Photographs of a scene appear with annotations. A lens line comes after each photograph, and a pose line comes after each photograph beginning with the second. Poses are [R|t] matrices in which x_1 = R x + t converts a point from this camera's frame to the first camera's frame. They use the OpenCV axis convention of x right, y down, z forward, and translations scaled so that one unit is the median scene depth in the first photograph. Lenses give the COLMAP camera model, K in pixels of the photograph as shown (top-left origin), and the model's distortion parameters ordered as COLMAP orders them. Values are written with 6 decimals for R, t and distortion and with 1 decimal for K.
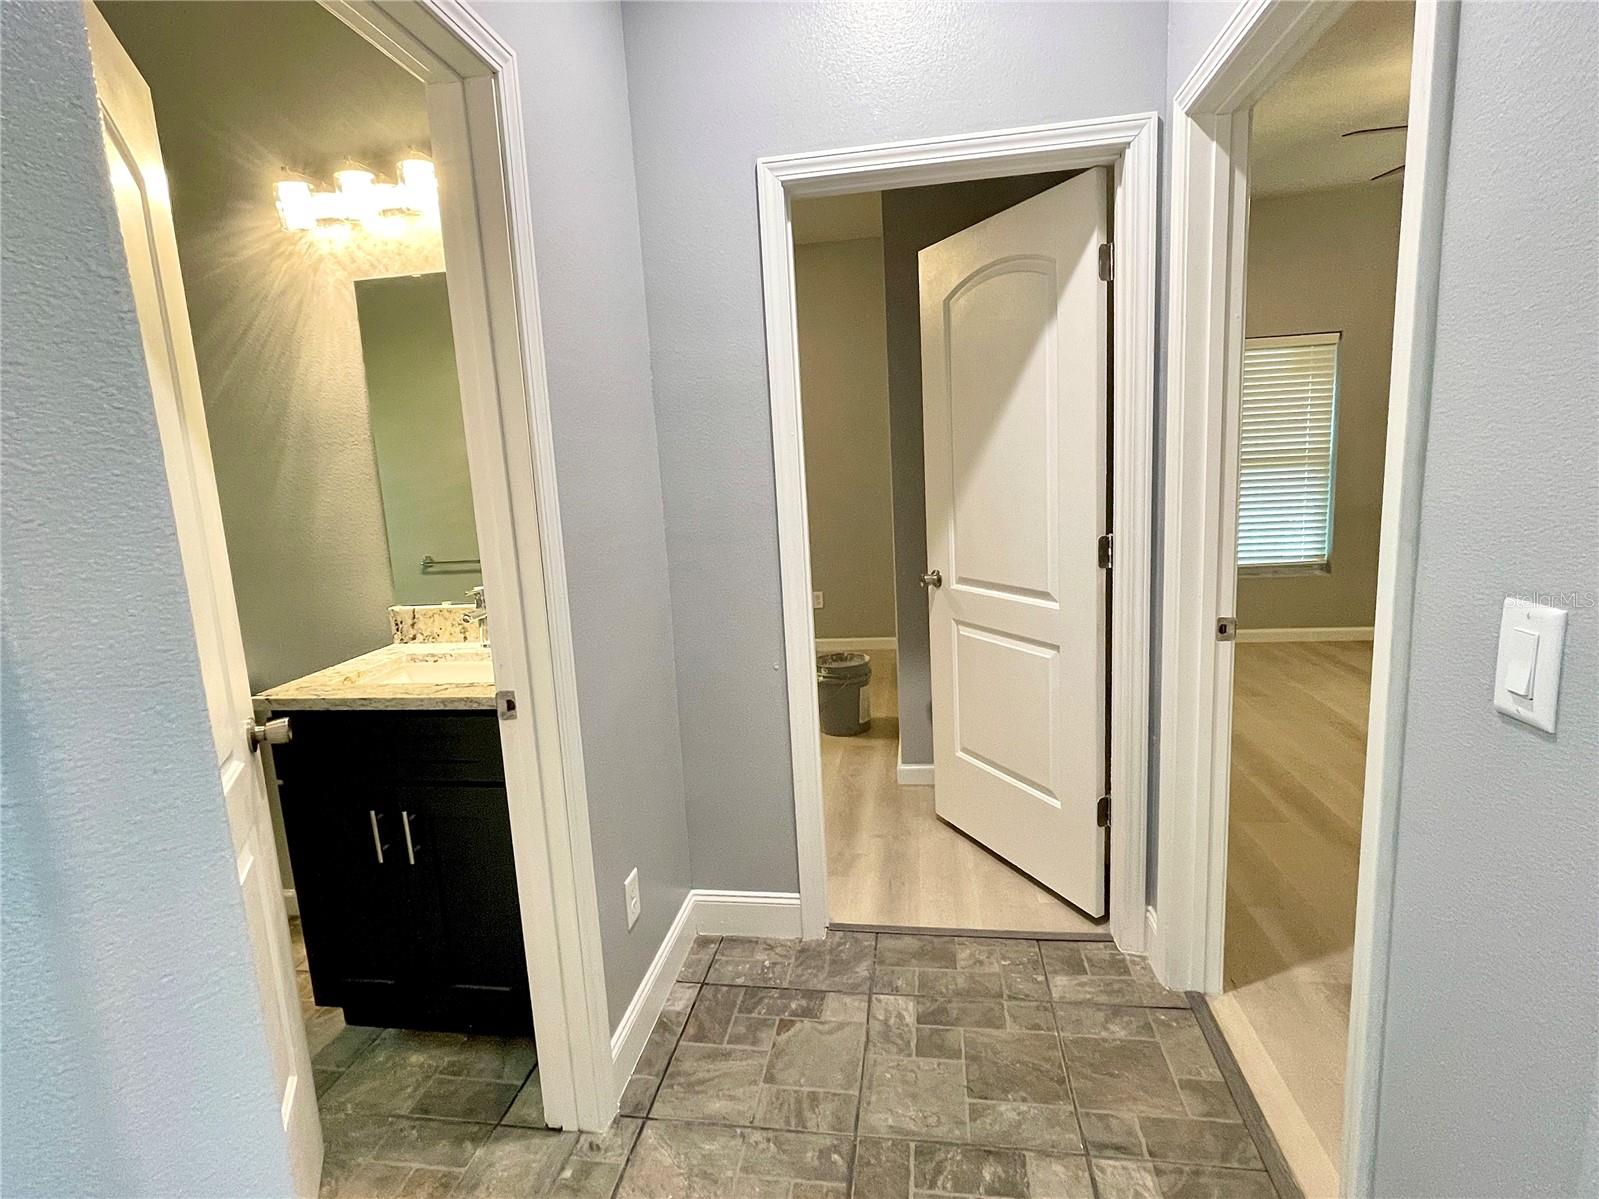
lens RADIAL K [[780.3, 0, 796.3], [0, 780.3, 600.6], [0, 0, 1]] dist [-0.006051, -0.000636]
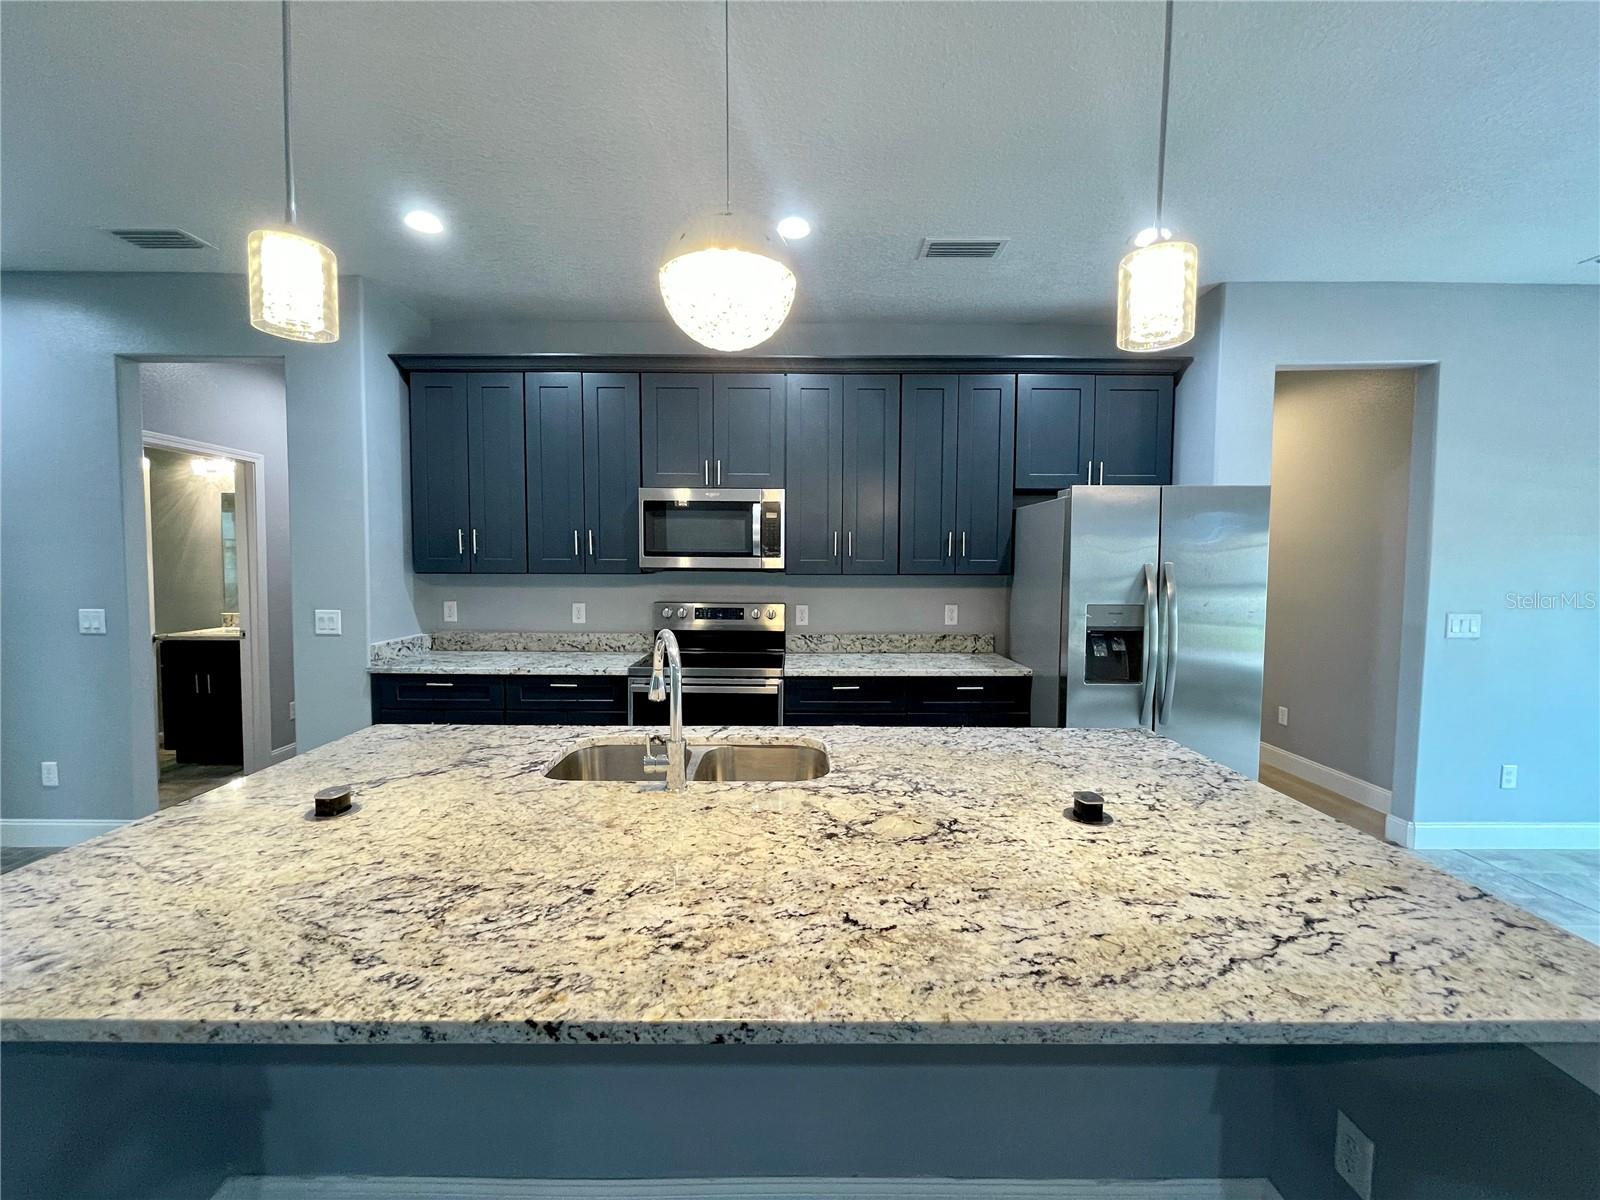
lens RADIAL K [[649.5, 0, 794.9], [0, 649.5, 592.5], [0, 0, 1]] dist [0.001584, 0.000798]
pose [[0.987181, 0.055616, 0.149602, 1.088151], [-0.038164, 0.992387, -0.117101, 0.131150], [-0.154976, 0.109890, 0.981787, -1.502803]]
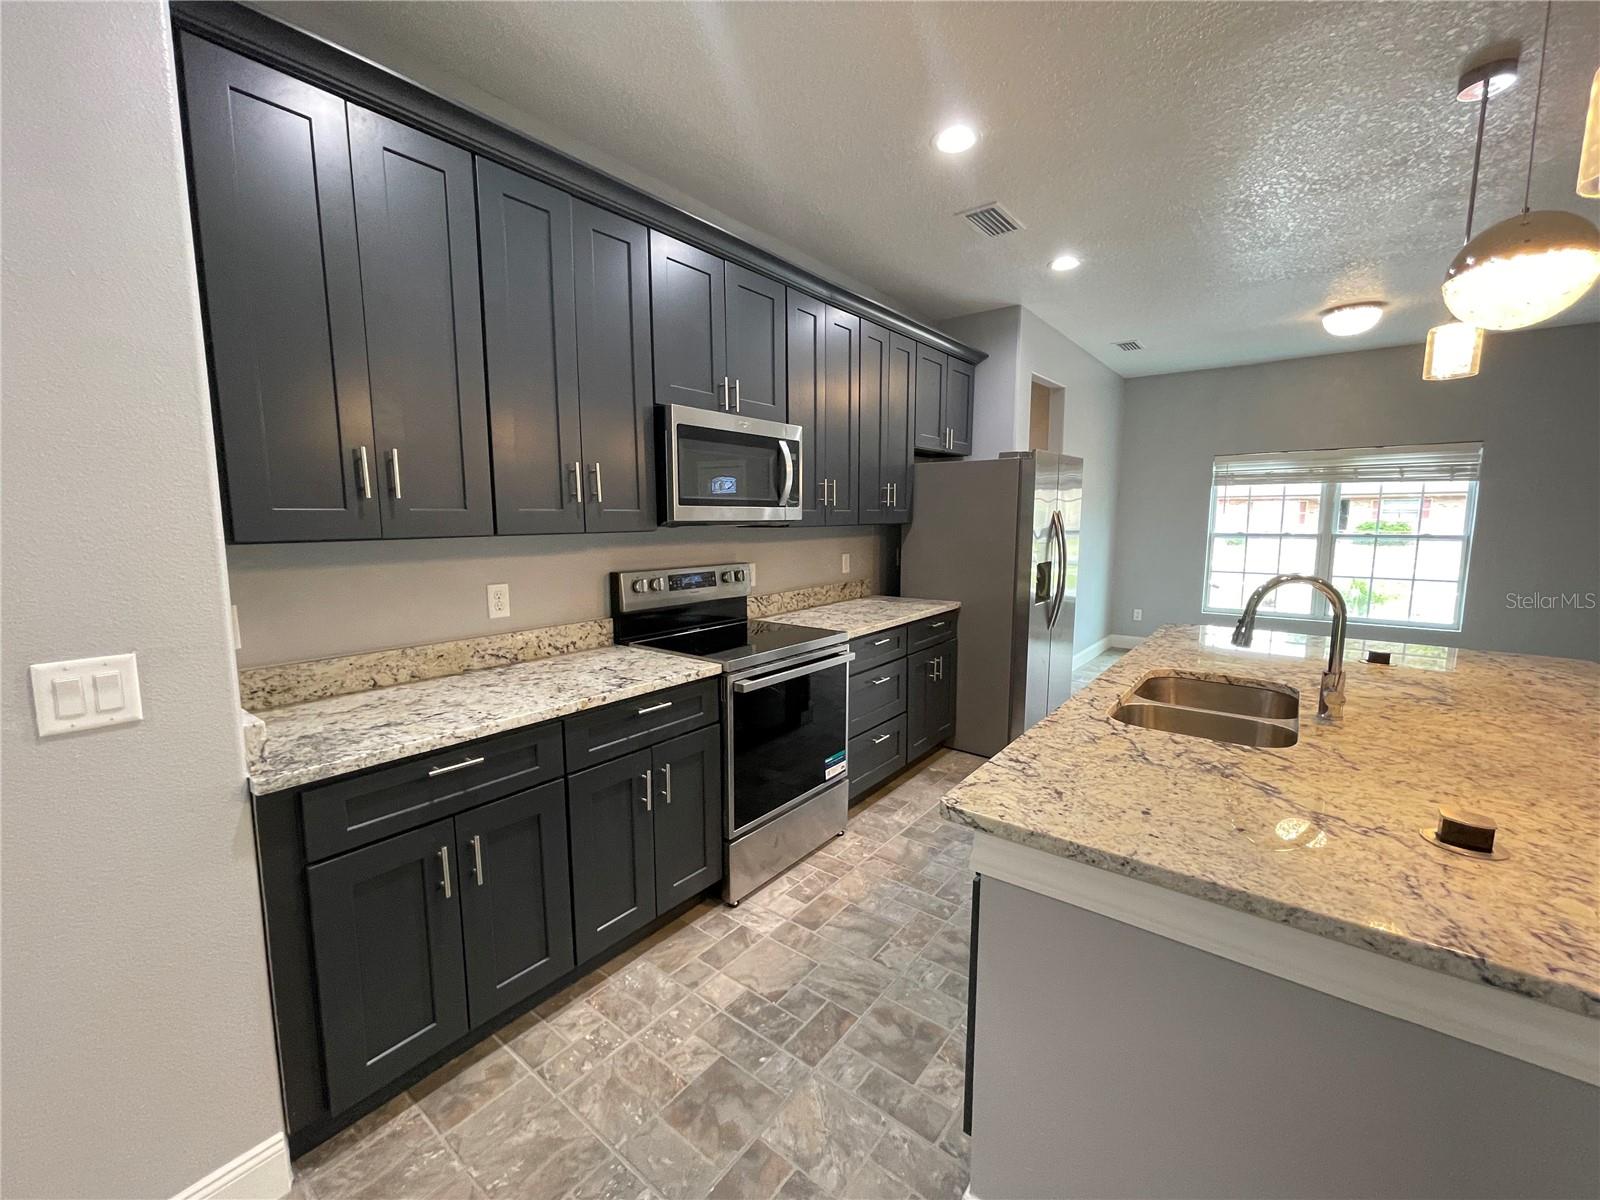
lens RADIAL K [[649.5, 0, 792.5], [0, 649.5, 600.0], [0, 0, 1]] dist [0.001584, 0.000798]
pose [[0.493026, -0.055345, 0.868253, 0.102926], [0.112995, 0.993595, -0.000828, 0.056274], [-0.862646, 0.098517, 0.496122, -0.611603]]
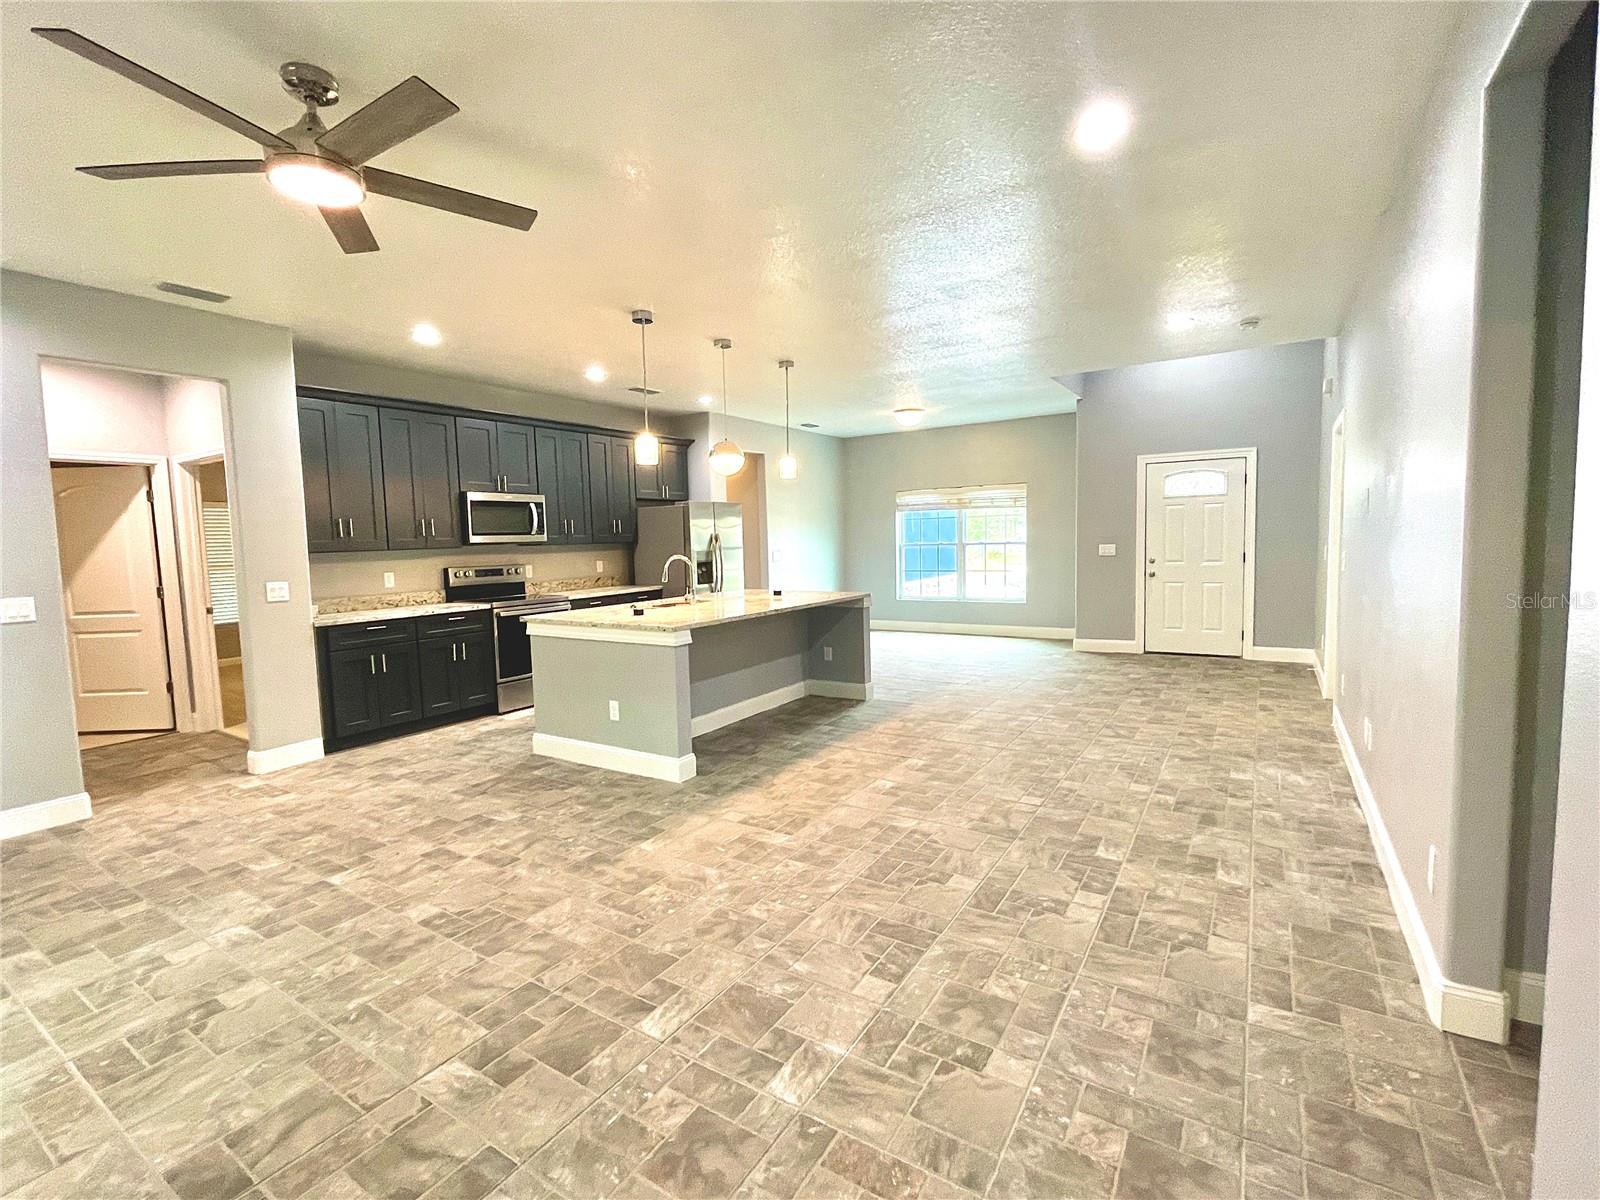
lens RADIAL K [[739.2, 0, 801.1], [0, 739.2, 600.0], [0, 0, 1]] dist [0.000138, -0.000118]
pose [[0.406452, -0.032578, 0.913091, -1.081013], [0.149278, 0.988303, -0.031188, 0.385022], [-0.901395, 0.148980, 0.406561, -2.131729]]
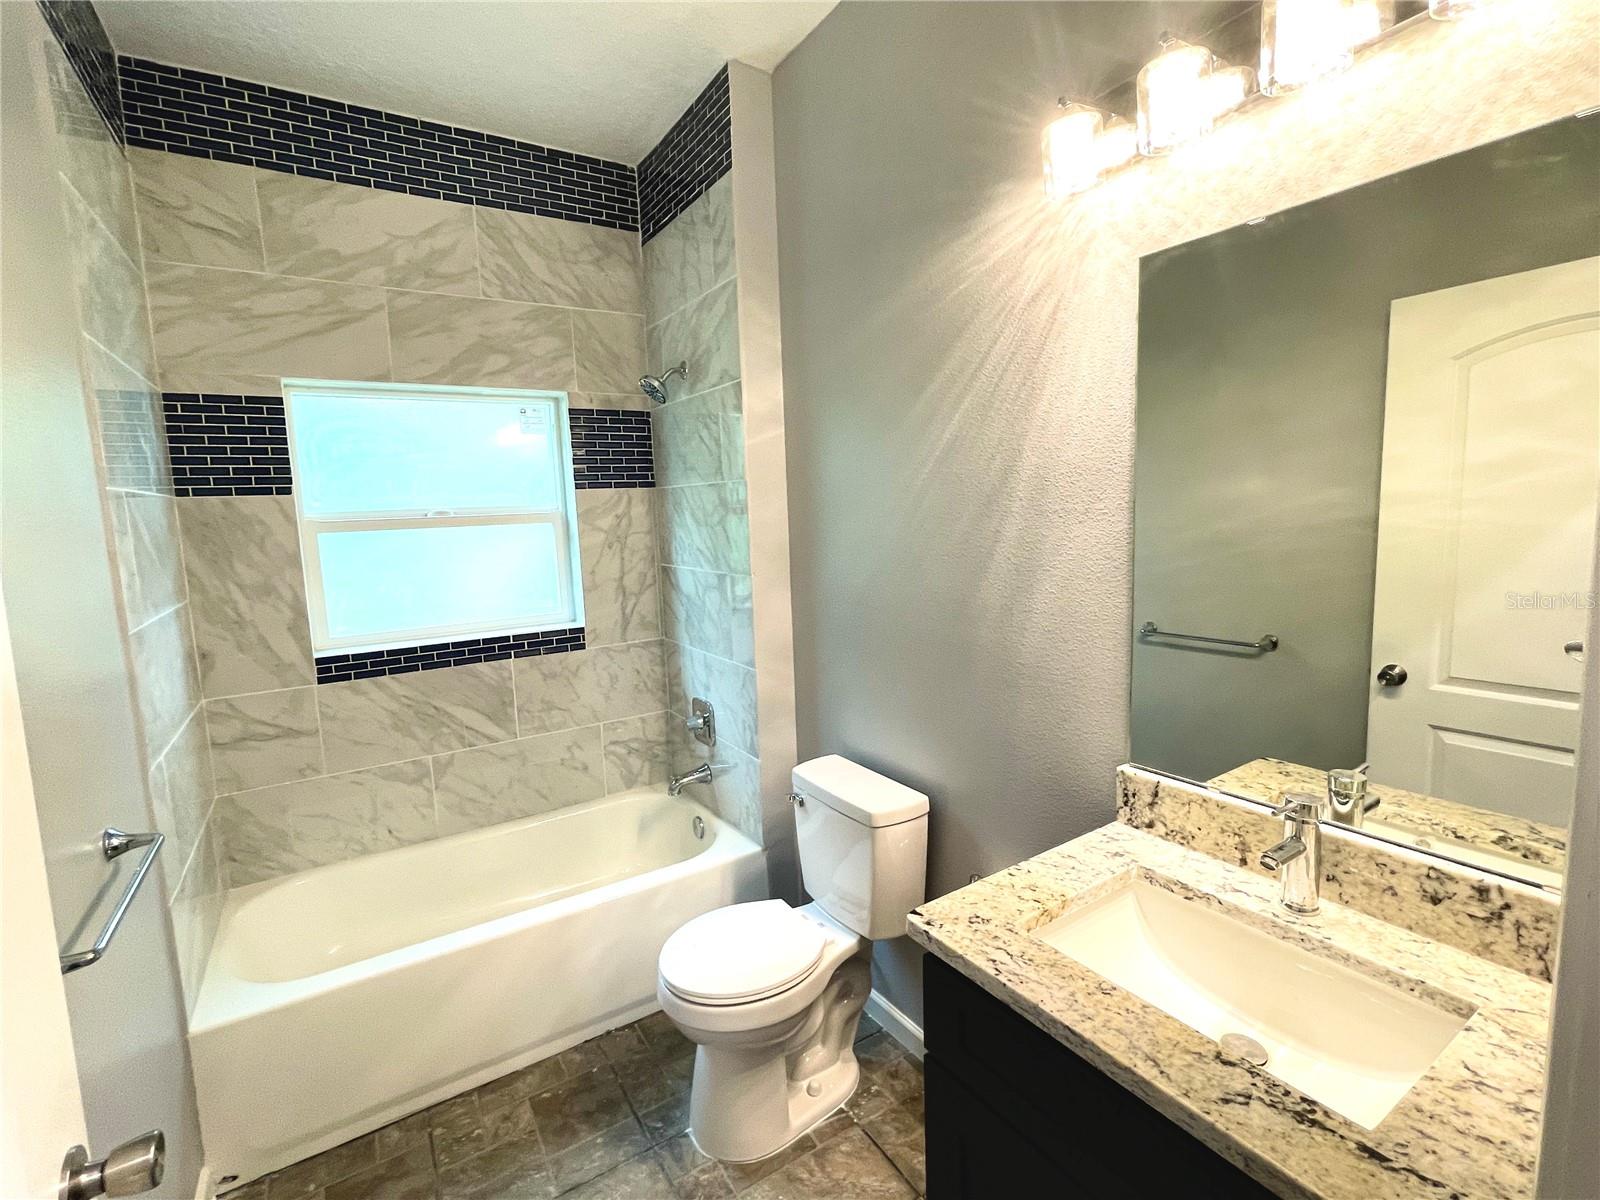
lens RADIAL K [[739.2, 0, 795.7], [0, 739.2, 599.0], [0, 0, 1]] dist [0.000138, -0.000118]
pose [[0.658898, 0.119361, -0.742702, -0.266806], [-0.117576, 0.991537, 0.055043, -0.133434], [0.742986, 0.051056, 0.667356, 0.396223]]
